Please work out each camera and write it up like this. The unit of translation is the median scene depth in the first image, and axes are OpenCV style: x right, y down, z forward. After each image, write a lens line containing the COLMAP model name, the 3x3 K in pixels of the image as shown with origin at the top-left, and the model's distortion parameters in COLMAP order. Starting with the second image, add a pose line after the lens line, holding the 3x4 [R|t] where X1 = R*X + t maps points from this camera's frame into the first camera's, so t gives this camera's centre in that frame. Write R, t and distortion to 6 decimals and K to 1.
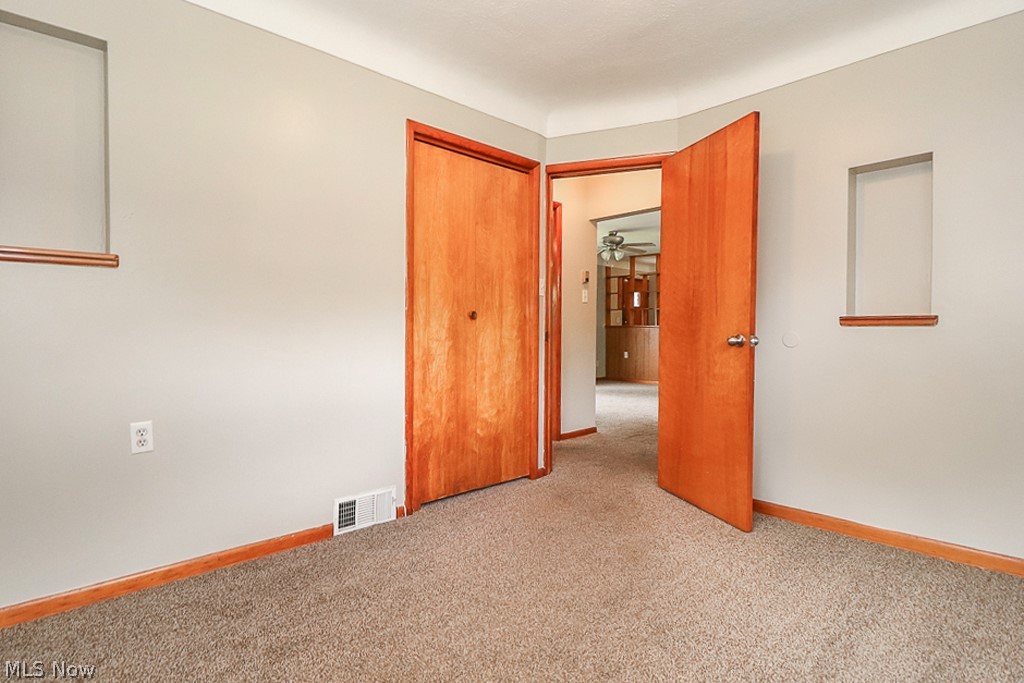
lens RADIAL K [[509.7, 0, 493.5], [0, 509.7, 347.9], [0, 0, 1]] dist [-0.019008, -0.001347]
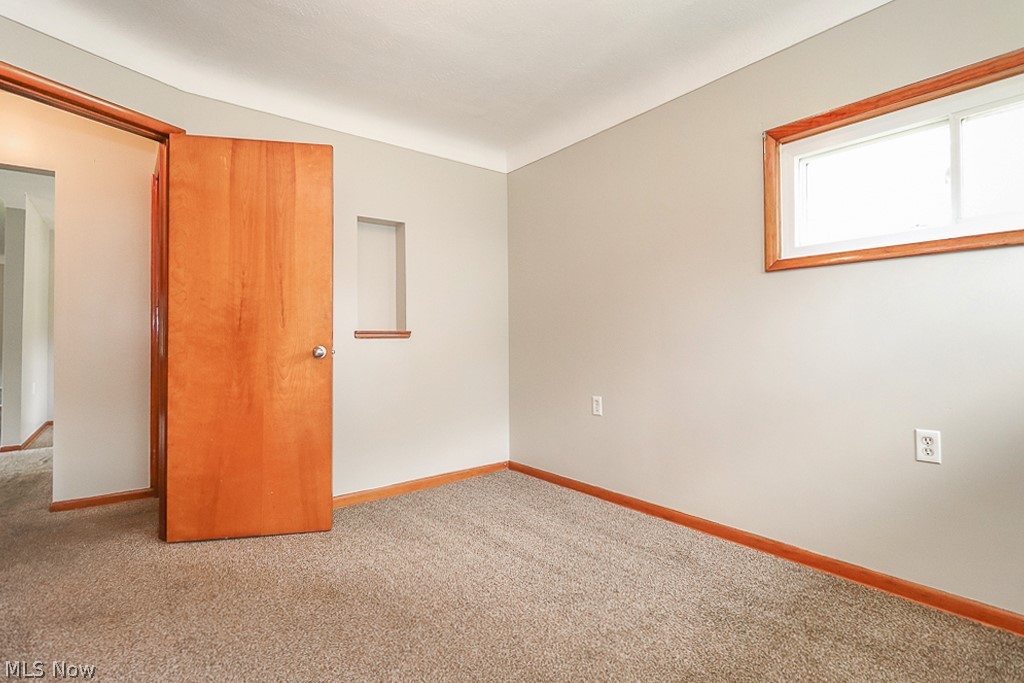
lens RADIAL K [[490.0, 0, 512.0], [0, 490.0, 341.5], [0, 0, 1]] dist [-0.000695, -0.000342]
pose [[0.066122, -0.005067, 0.997799, -0.480714], [0.045336, 0.998970, 0.002068, -0.019155], [-0.996781, 0.045099, 0.066284, 0.499410]]
